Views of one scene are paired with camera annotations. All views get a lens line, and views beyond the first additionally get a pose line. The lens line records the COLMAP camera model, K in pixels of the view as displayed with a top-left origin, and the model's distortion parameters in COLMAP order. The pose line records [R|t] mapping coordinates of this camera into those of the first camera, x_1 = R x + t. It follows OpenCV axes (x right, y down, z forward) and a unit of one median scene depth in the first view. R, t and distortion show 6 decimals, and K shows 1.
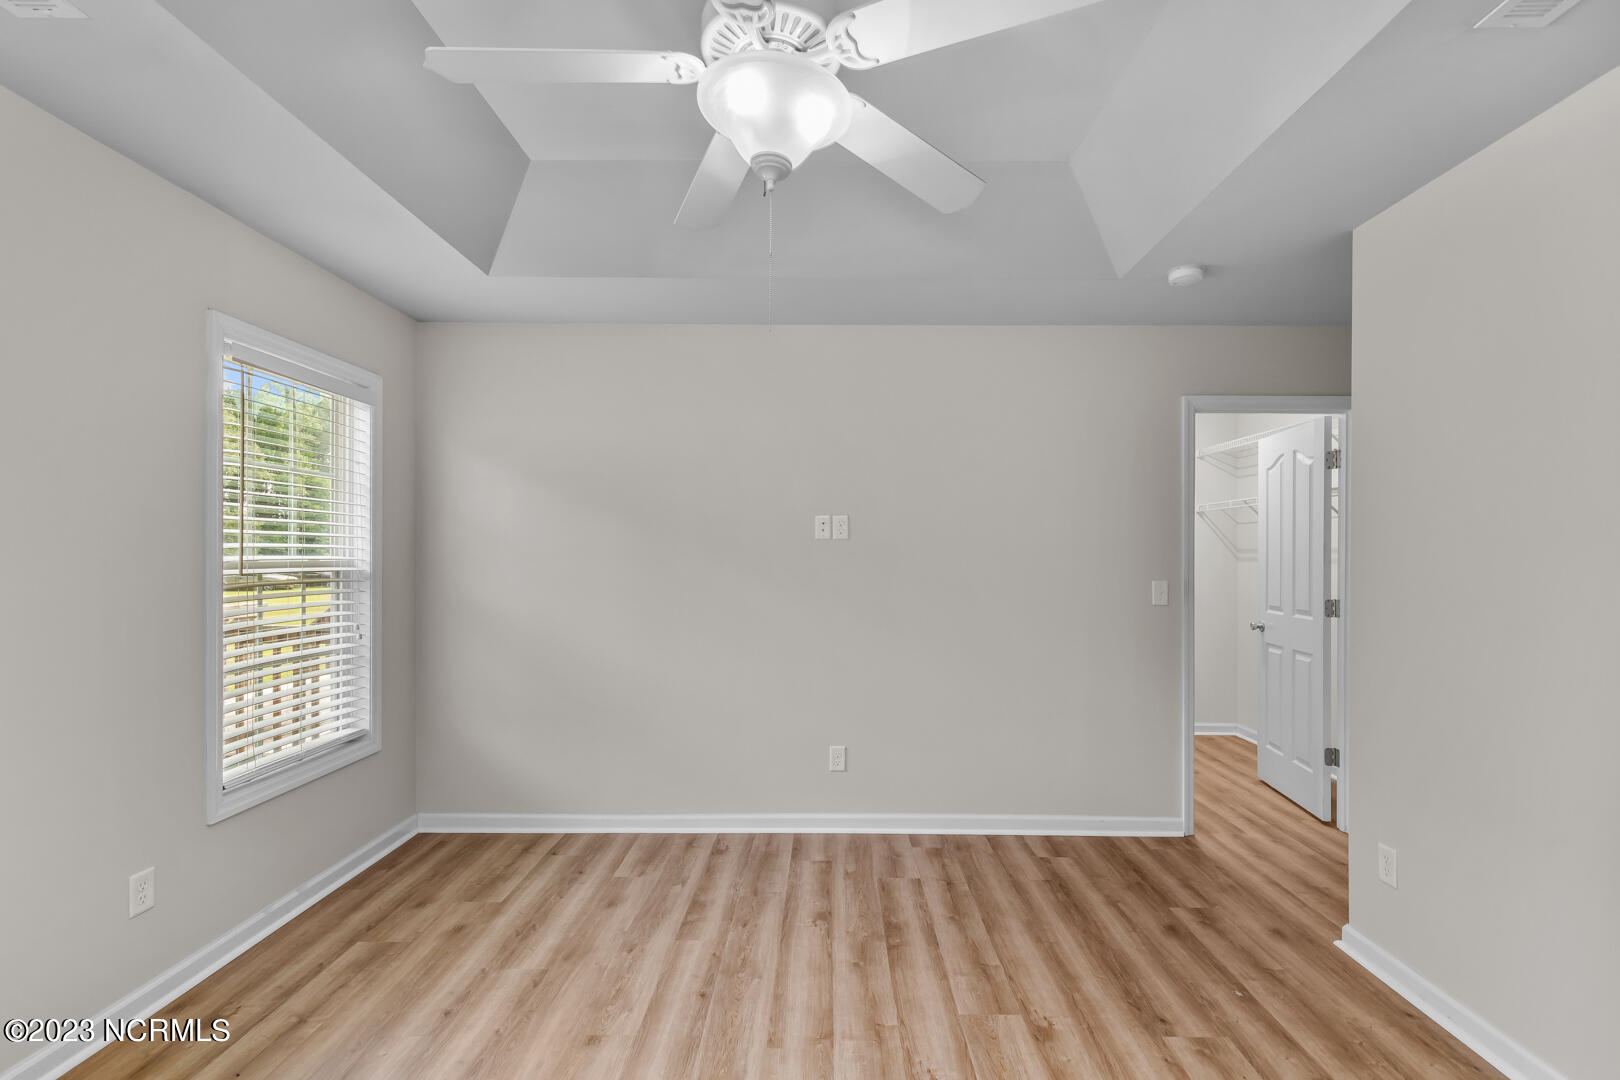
lens RADIAL K [[733.2, 0, 833.8], [0, 733.2, 562.2], [0, 0, 1]] dist [0.000480, -0.000241]
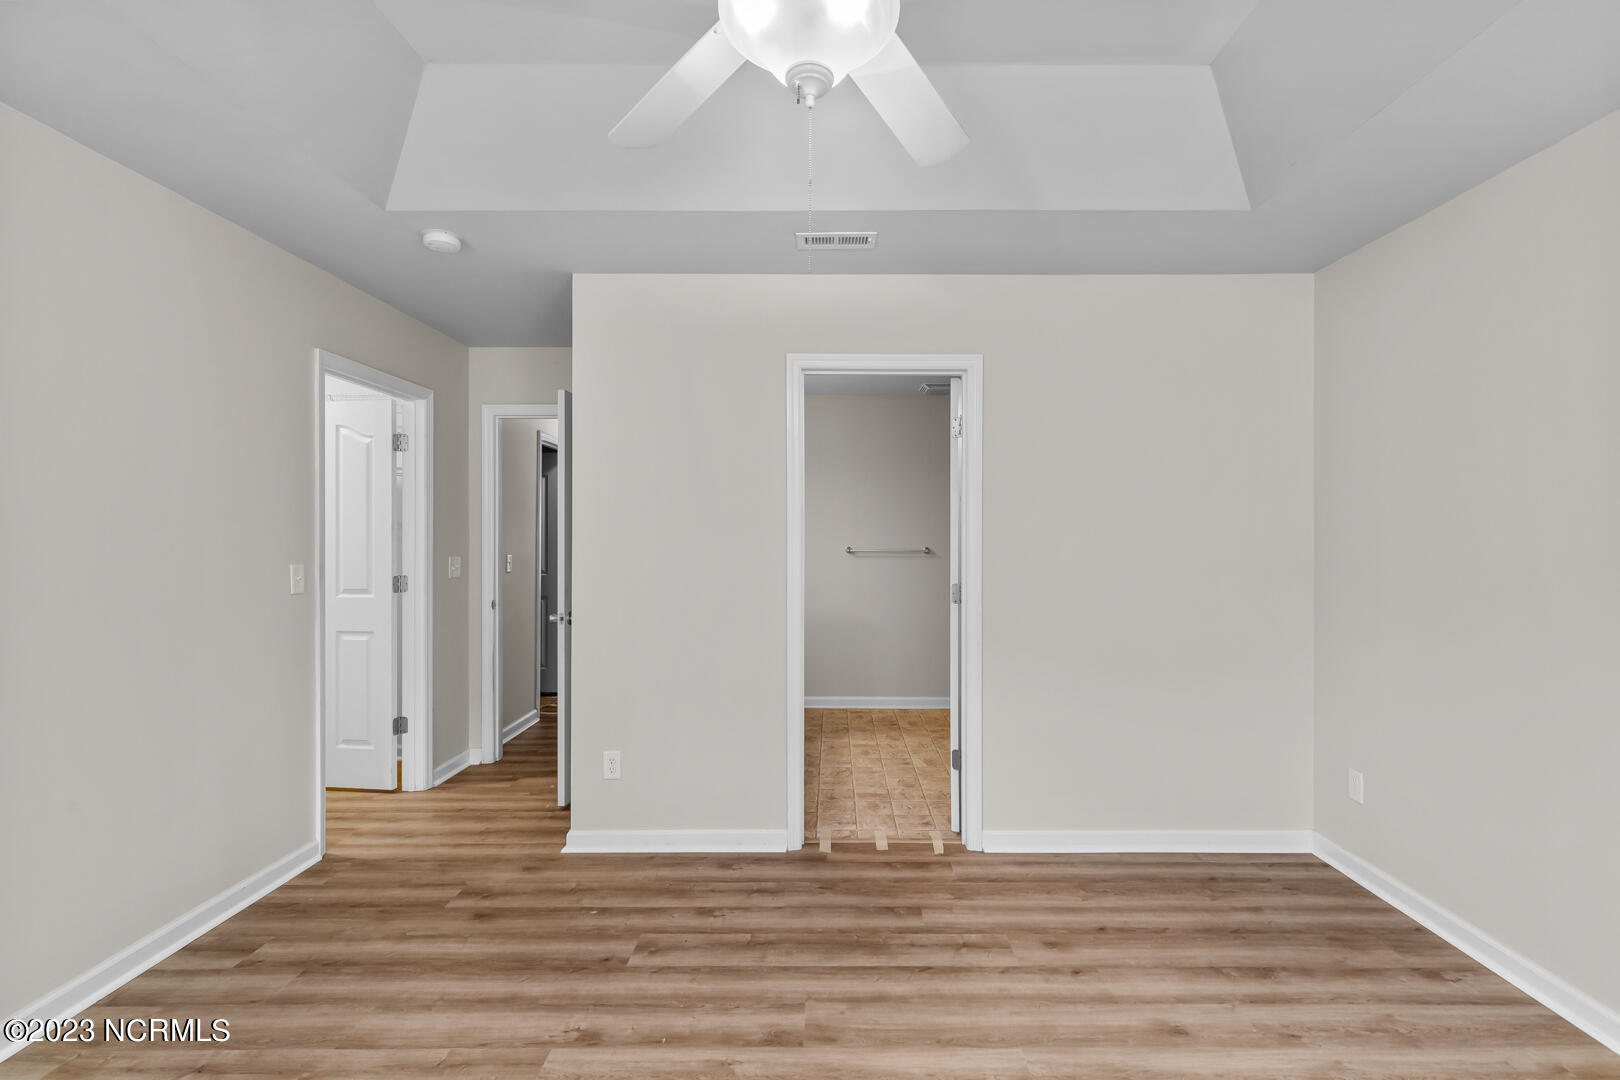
lens RADIAL K [[734.6, 0, 824.4], [0, 734.6, 546.6], [0, 0, 1]] dist [0.005729, -0.000013]
pose [[0.007117, -0.019512, 0.999784, -0.445063], [0.011319, 0.999747, 0.019430, -0.005151], [-0.999911, 0.011178, 0.007336, 0.464709]]
